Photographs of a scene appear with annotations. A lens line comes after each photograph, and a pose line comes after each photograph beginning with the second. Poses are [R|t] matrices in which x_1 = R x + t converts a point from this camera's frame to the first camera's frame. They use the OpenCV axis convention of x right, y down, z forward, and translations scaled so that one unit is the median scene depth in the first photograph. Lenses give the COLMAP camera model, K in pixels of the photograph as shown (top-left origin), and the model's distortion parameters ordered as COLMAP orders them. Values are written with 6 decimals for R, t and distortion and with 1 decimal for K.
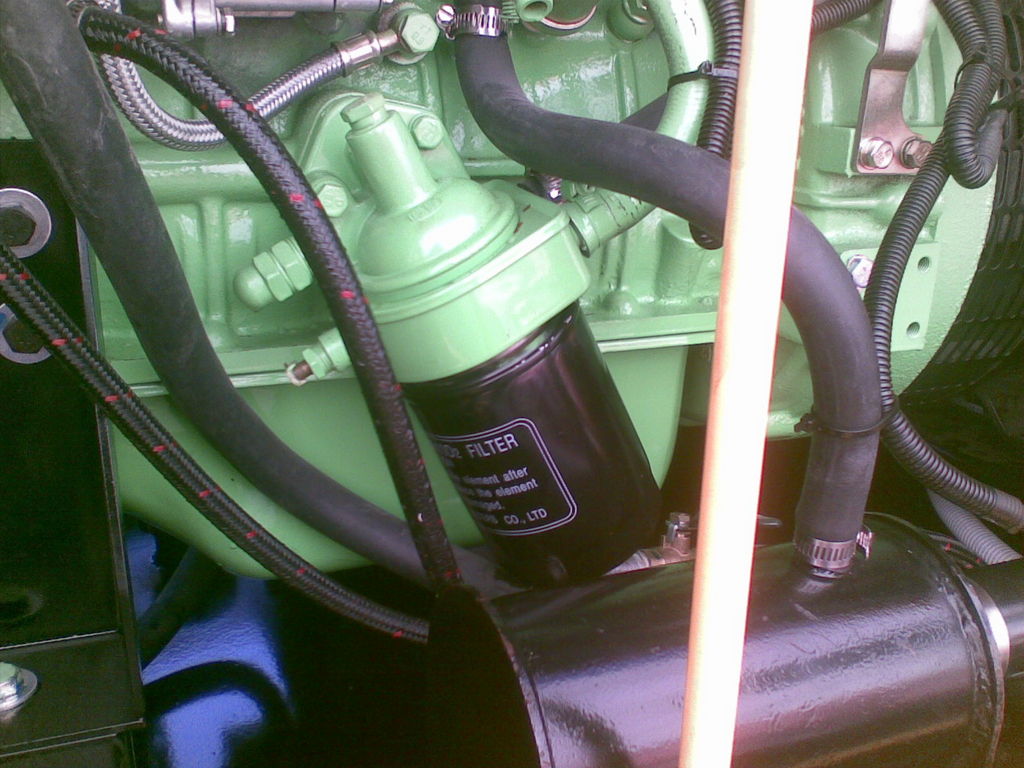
lens RADIAL K [[1036.0, 0, 508.3], [0, 1036.0, 392.5], [0, 0, 1]] dist [0.007445, 0.000000]
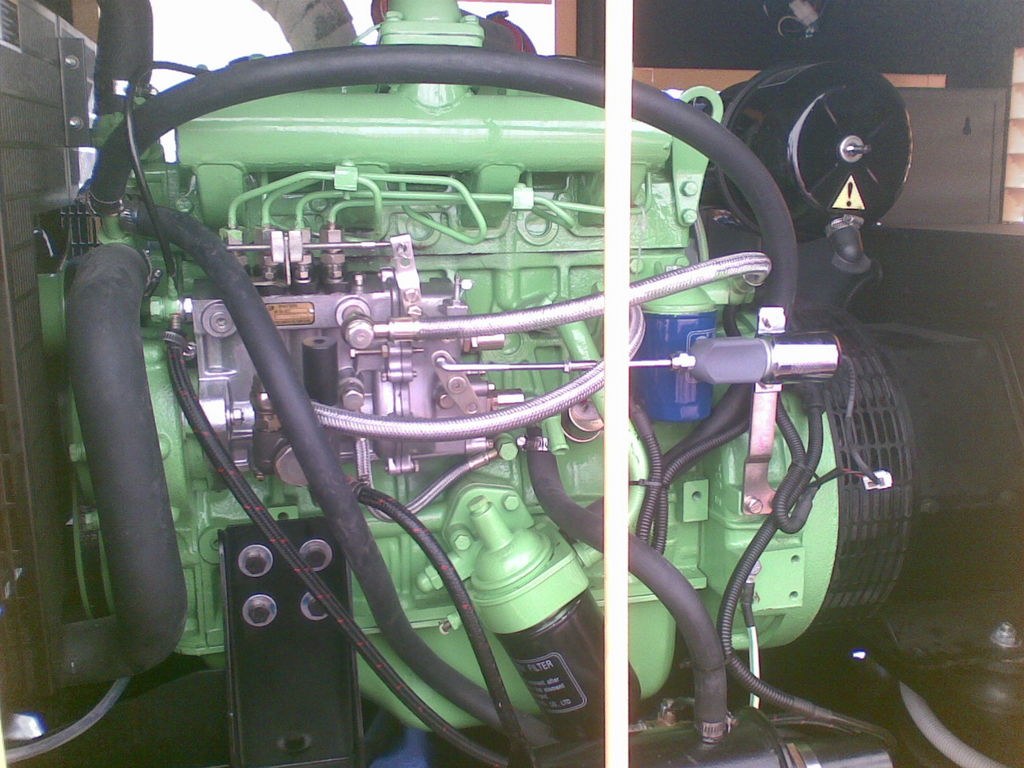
lens RADIAL K [[1036.0, 0, 521.4], [0, 1036.0, 379.4], [0, 0, 1]] dist [0.007445, 0.000000]
pose [[0.990329, -0.011055, -0.138299, 0.220676], [-0.009543, 0.989032, -0.147395, -0.191332], [0.138411, 0.147289, 0.979361, -0.989233]]
